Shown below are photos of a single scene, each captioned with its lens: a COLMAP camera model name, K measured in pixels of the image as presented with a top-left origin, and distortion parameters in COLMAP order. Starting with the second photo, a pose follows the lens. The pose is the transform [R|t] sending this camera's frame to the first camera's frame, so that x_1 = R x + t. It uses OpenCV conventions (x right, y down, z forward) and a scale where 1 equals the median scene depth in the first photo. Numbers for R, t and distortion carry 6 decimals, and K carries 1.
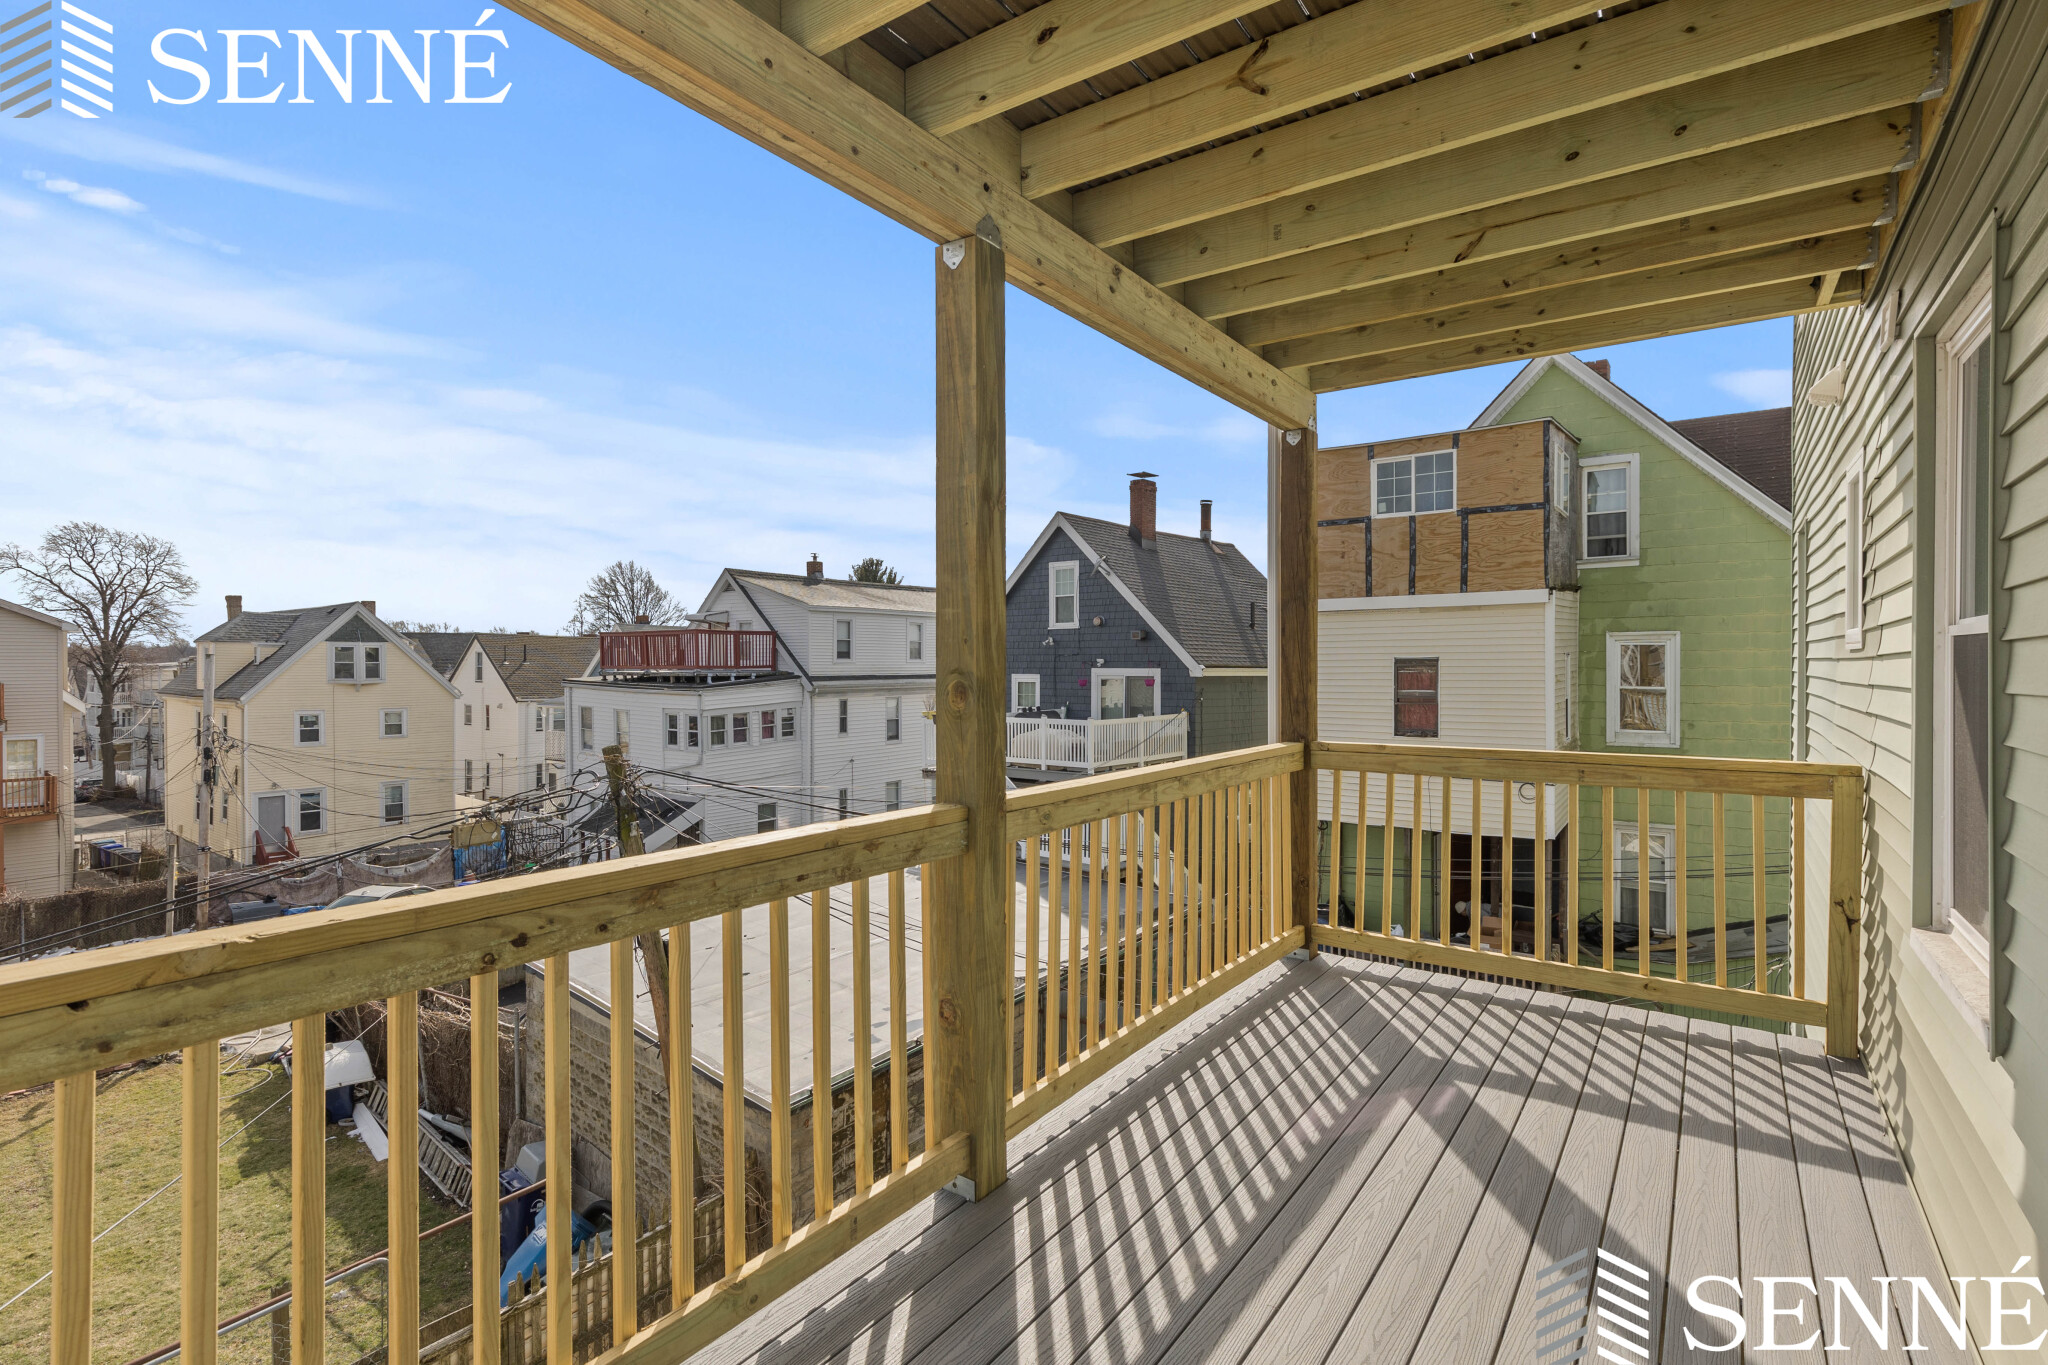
lens RADIAL K [[989.8, 0, 1025.8], [0, 989.8, 678.2], [0, 0, 1]] dist [0.029545, -0.008535]
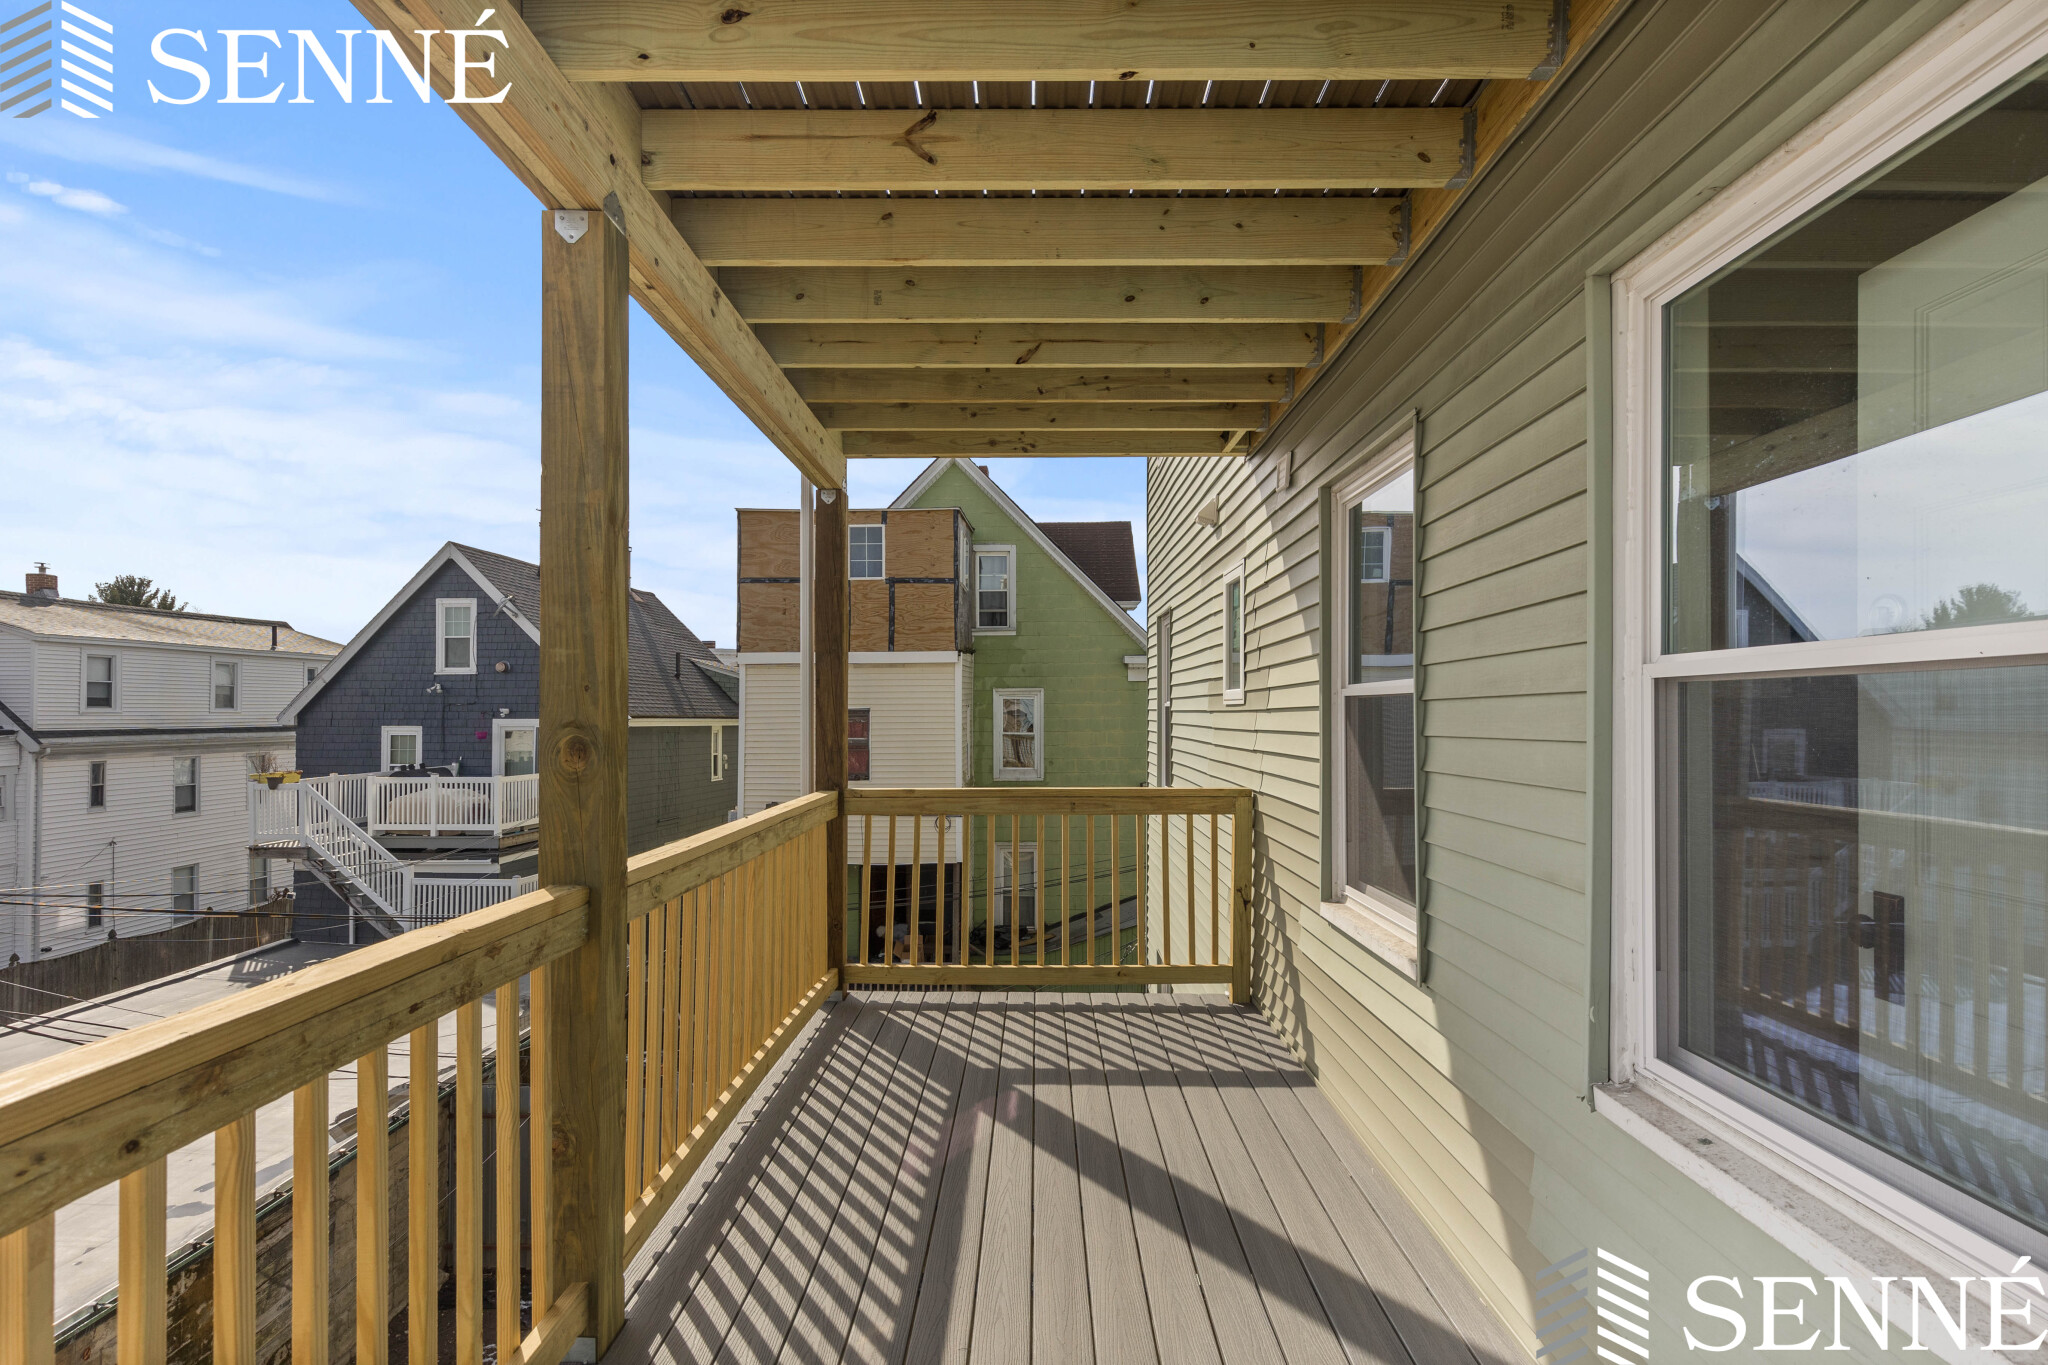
lens RADIAL K [[943.8, 0, 1026.9], [0, 943.8, 710.3], [0, 0, 1]] dist [0.017958, -0.000152]
pose [[0.824769, 0.002175, 0.565465, -0.140783], [0.008152, 0.999843, -0.015736, -0.002271], [-0.565411, 0.017589, 0.824622, 0.088966]]
